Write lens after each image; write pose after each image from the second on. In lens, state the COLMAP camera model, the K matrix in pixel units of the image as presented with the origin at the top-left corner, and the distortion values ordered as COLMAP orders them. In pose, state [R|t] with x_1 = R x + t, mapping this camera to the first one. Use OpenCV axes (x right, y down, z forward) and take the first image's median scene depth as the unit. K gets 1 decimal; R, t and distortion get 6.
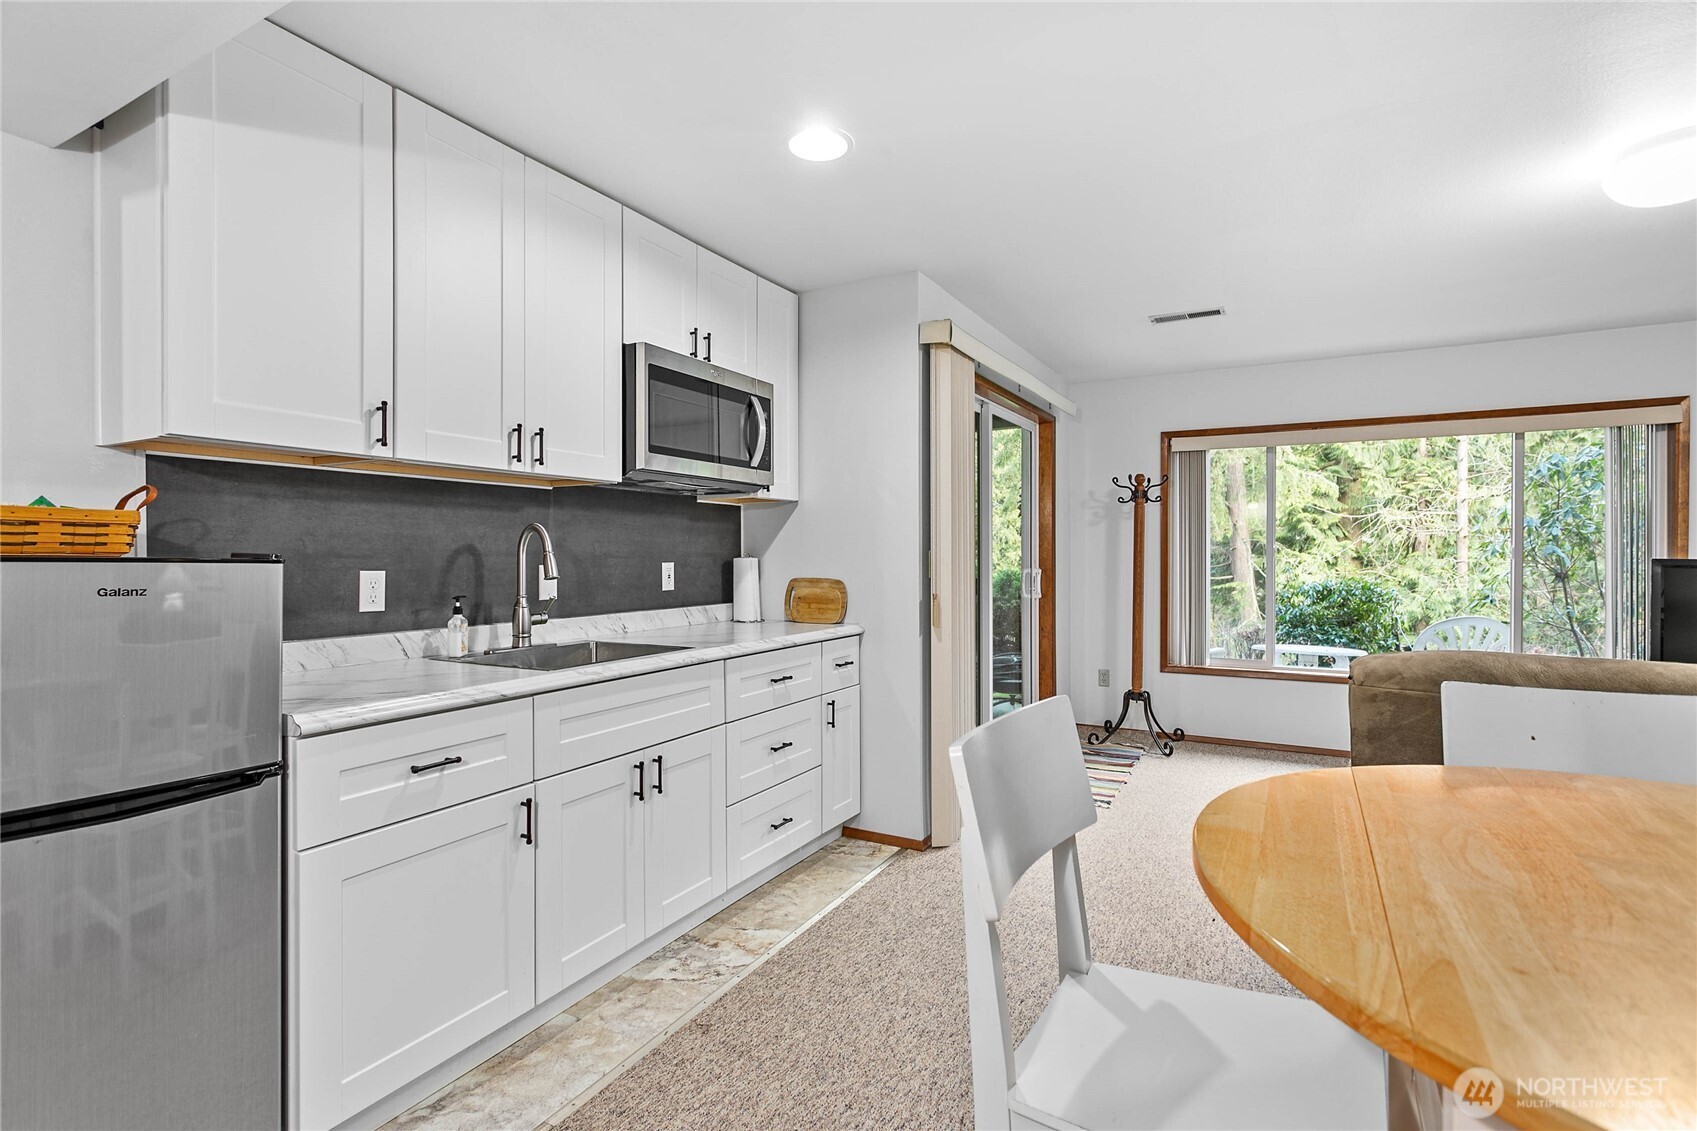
lens RADIAL K [[807.1, 0, 844.2], [0, 807.1, 558.3], [0, 0, 1]] dist [0.001393, 0.000062]
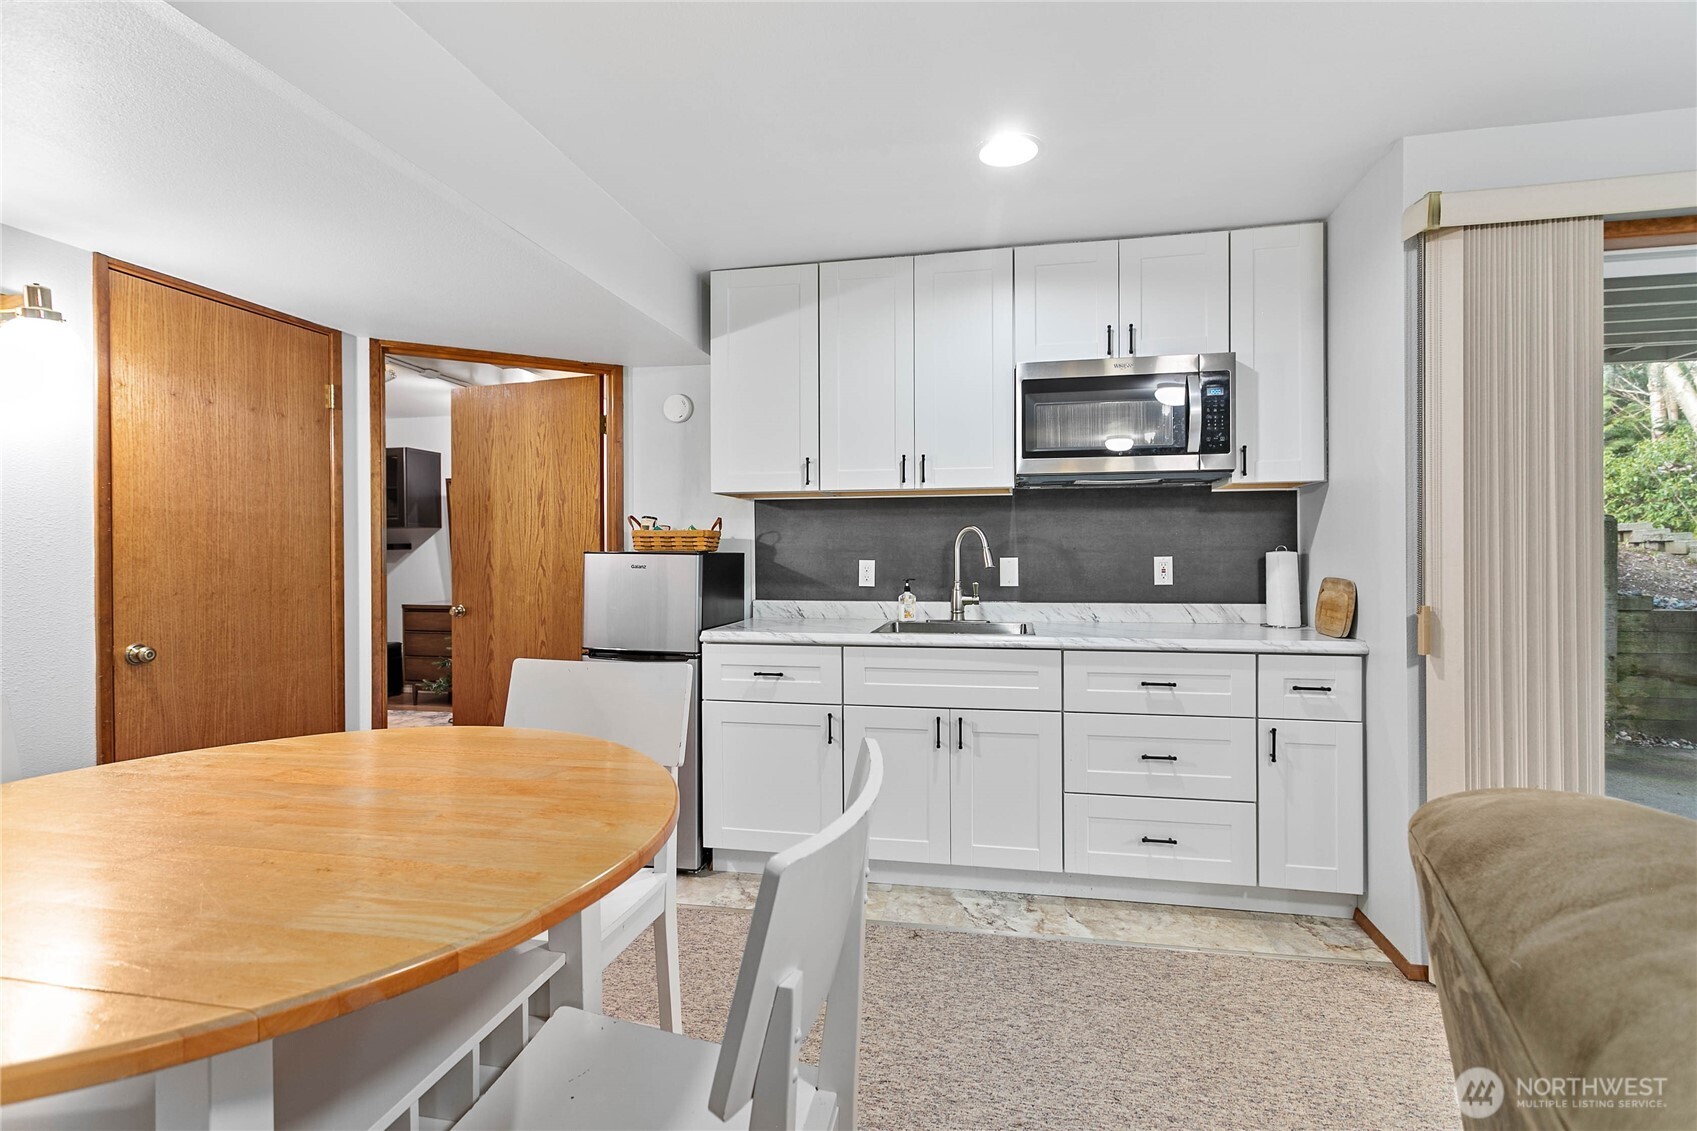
lens RADIAL K [[807.1, 0, 844.2], [0, 807.1, 558.3], [0, 0, 1]] dist [0.001393, 0.000062]
pose [[0.298399, 0.009003, -0.954399, 0.755376], [0.000778, 0.999953, 0.009676, -0.003149], [0.954441, -0.003630, 0.298378, 0.419182]]
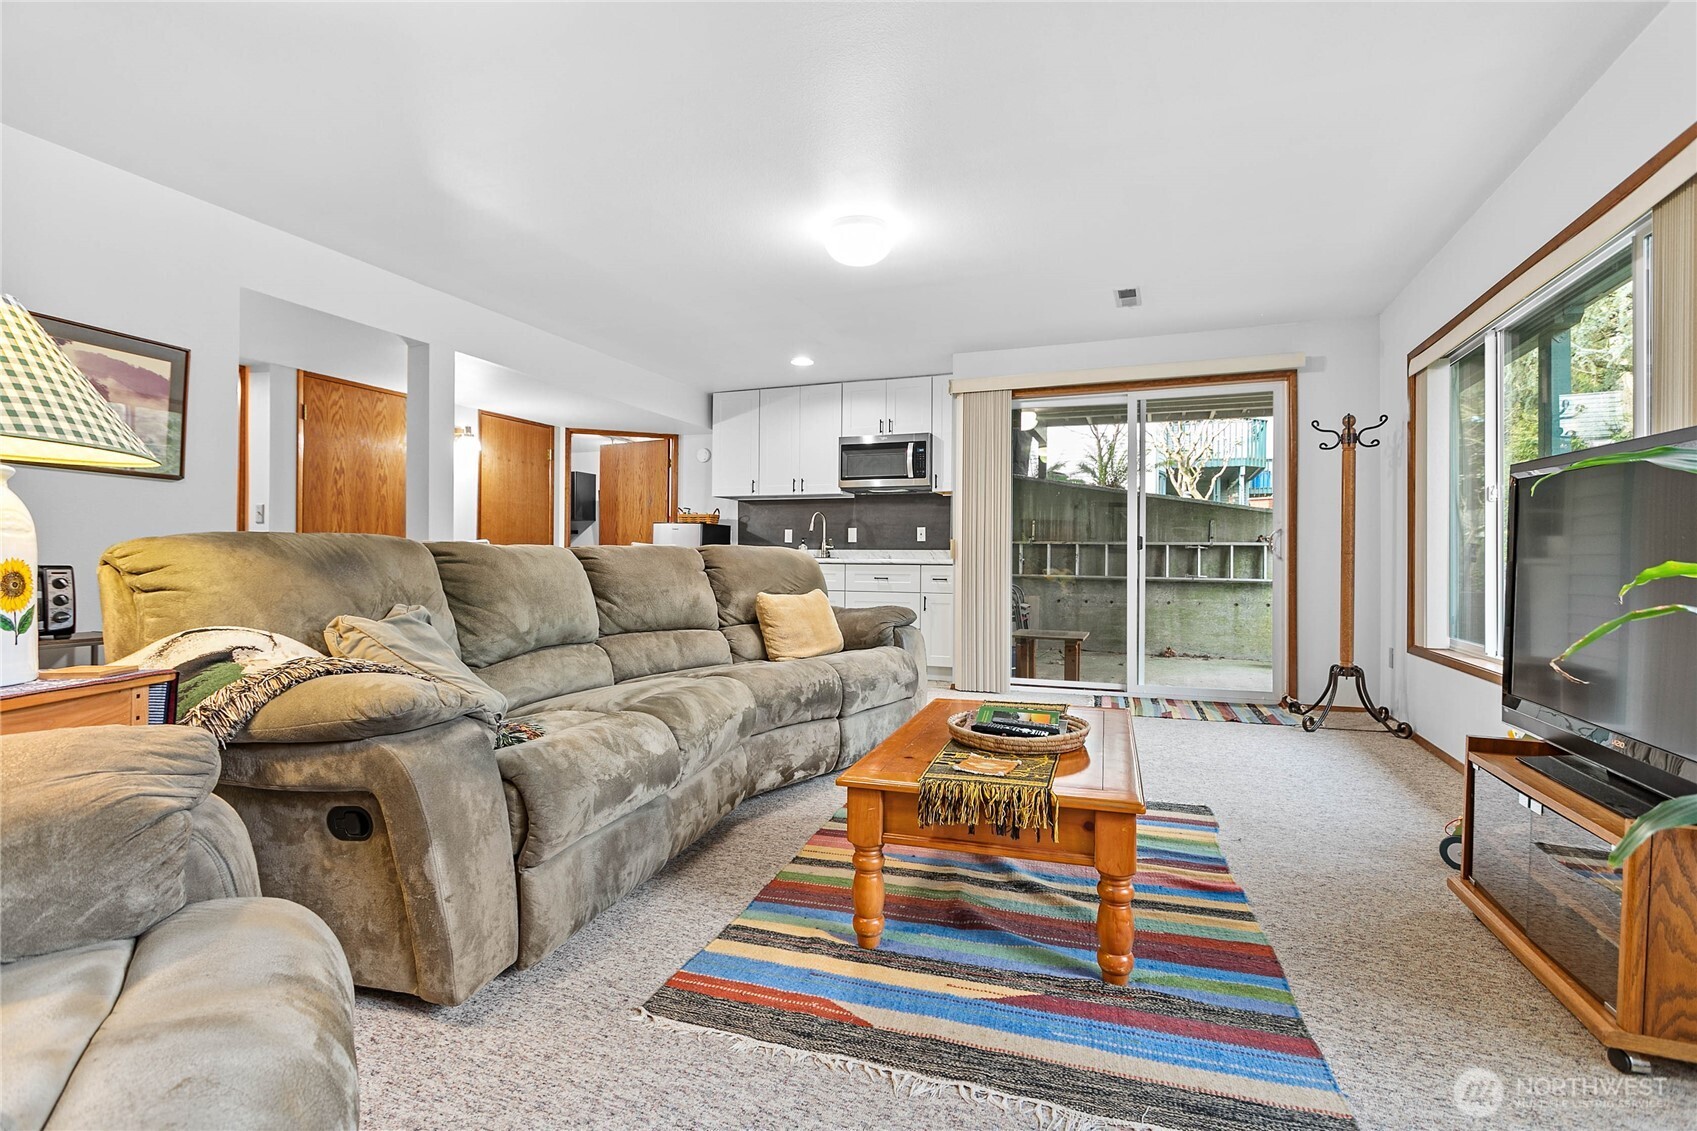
lens RADIAL K [[807.1, 0, 844.2], [0, 807.1, 558.3], [0, 0, 1]] dist [0.001393, 0.000062]
pose [[0.132870, -0.002556, -0.991130, 2.196989], [-0.012581, 0.999912, -0.004265, 0.117426], [0.991054, 0.013036, 0.132826, 0.676072]]
